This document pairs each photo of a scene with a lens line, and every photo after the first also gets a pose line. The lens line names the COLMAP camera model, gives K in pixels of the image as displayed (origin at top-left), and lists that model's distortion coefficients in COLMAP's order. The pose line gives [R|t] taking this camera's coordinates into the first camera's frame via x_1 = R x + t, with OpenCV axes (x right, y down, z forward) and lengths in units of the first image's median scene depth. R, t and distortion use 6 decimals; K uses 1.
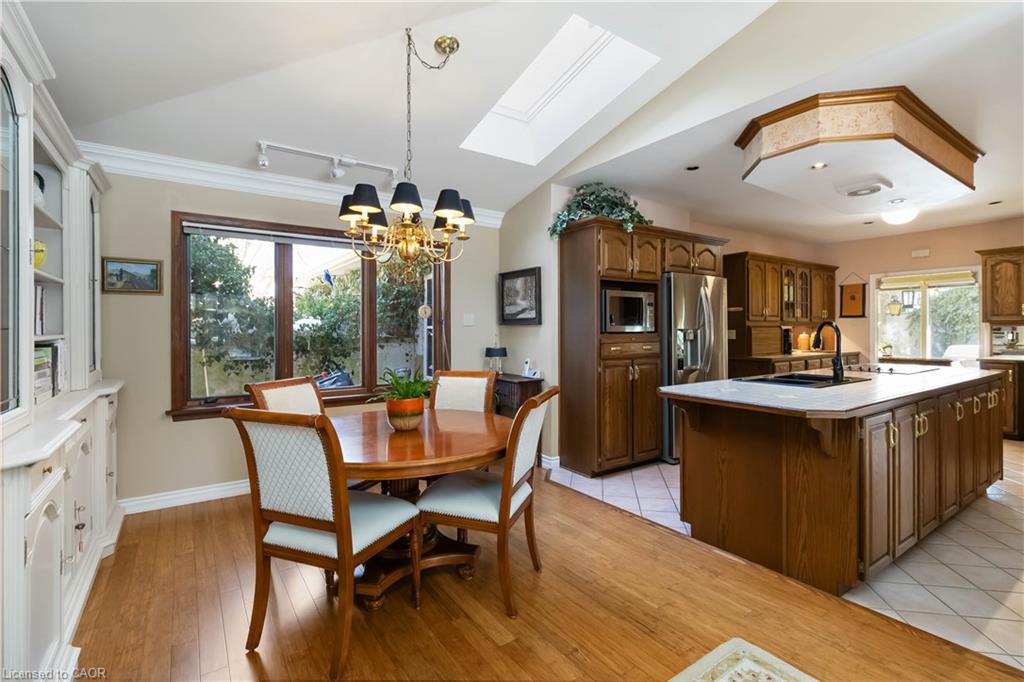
lens RADIAL K [[476.1, 0, 508.7], [0, 476.1, 329.1], [0, 0, 1]] dist [0.003721, -0.002023]
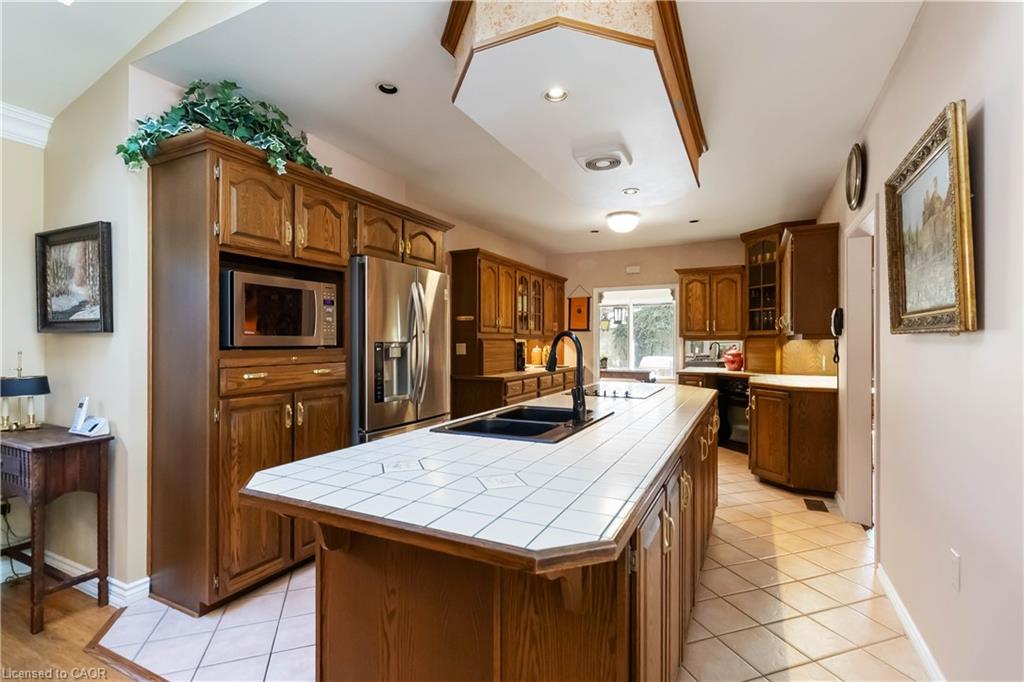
lens RADIAL K [[476.1, 0, 522.5], [0, 476.1, 342.3], [0, 0, 1]] dist [0.003721, -0.002023]
pose [[0.866261, 0.004310, 0.499573, 0.194670], [-0.005034, 0.999987, 0.000102, -0.000672], [-0.499566, -0.002603, 0.866272, 0.310128]]
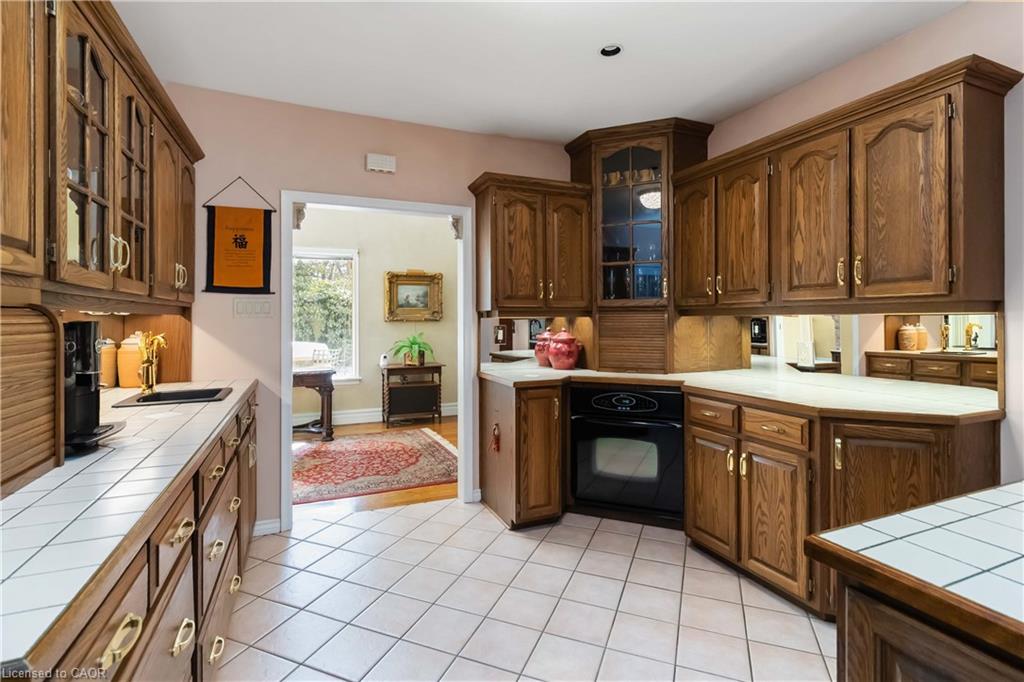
lens RADIAL K [[476.1, 0, 501.7], [0, 476.1, 321.1], [0, 0, 1]] dist [0.003721, -0.002023]
pose [[0.194640, 0.003902, 0.980867, 0.576886], [0.002002, 0.999988, -0.004375, 0.001012], [-0.980873, 0.002816, 0.194630, 1.076123]]
